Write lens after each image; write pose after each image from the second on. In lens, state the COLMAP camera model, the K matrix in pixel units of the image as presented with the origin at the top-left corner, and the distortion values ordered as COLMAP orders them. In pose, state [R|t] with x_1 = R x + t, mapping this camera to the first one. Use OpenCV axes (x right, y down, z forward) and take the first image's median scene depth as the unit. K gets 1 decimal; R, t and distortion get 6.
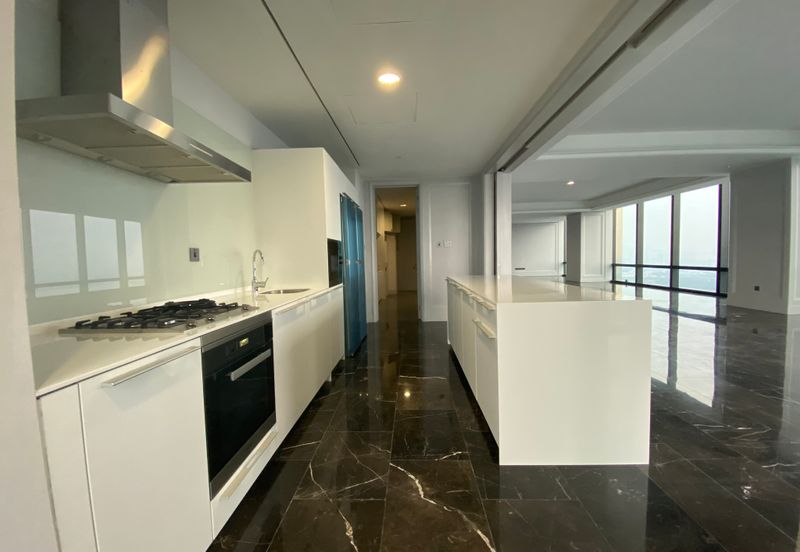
lens RADIAL K [[317.7, 0, 400.0], [0, 317.7, 276.0], [0, 0, 1]] dist [0.000617, 0.000029]
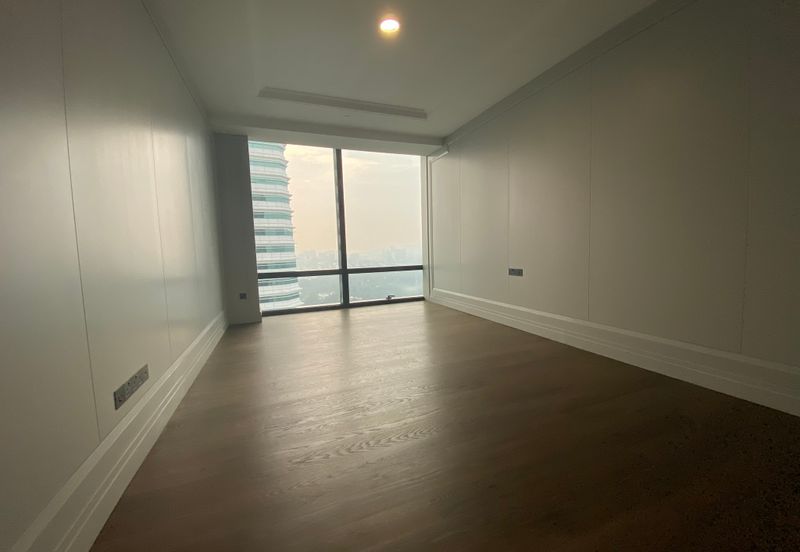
lens RADIAL K [[317.7, 0, 400.0], [0, 317.7, 276.0], [0, 0, 1]] dist [0.000617, 0.000029]
pose [[-0.403302, -0.040480, 0.914171, 0.227372], [0.086149, 0.992904, 0.081973, -0.062473], [-0.911003, 0.111815, -0.396953, 1.183694]]
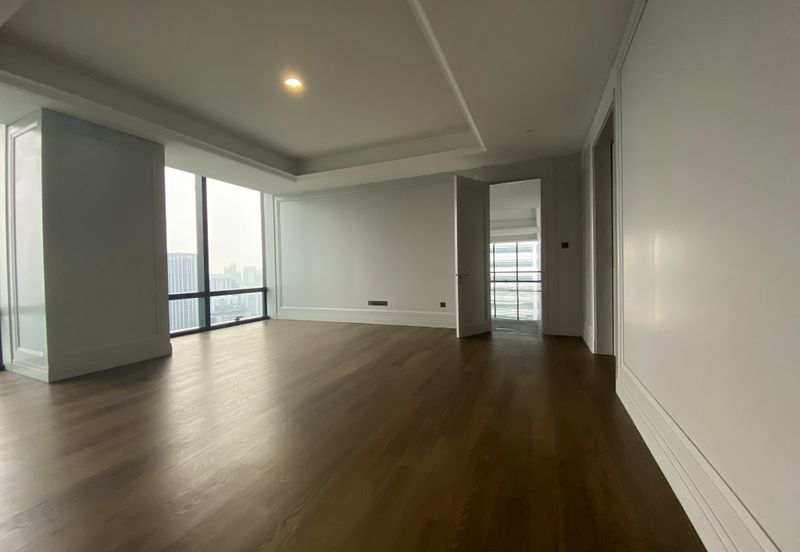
lens RADIAL K [[317.7, 0, 400.0], [0, 317.7, 276.0], [0, 0, 1]] dist [0.000617, 0.000029]
pose [[-0.922501, 0.038052, 0.384113, 0.239309], [0.064958, 0.996241, 0.057313, -0.075622], [-0.380489, 0.077823, -0.921505, 1.435149]]
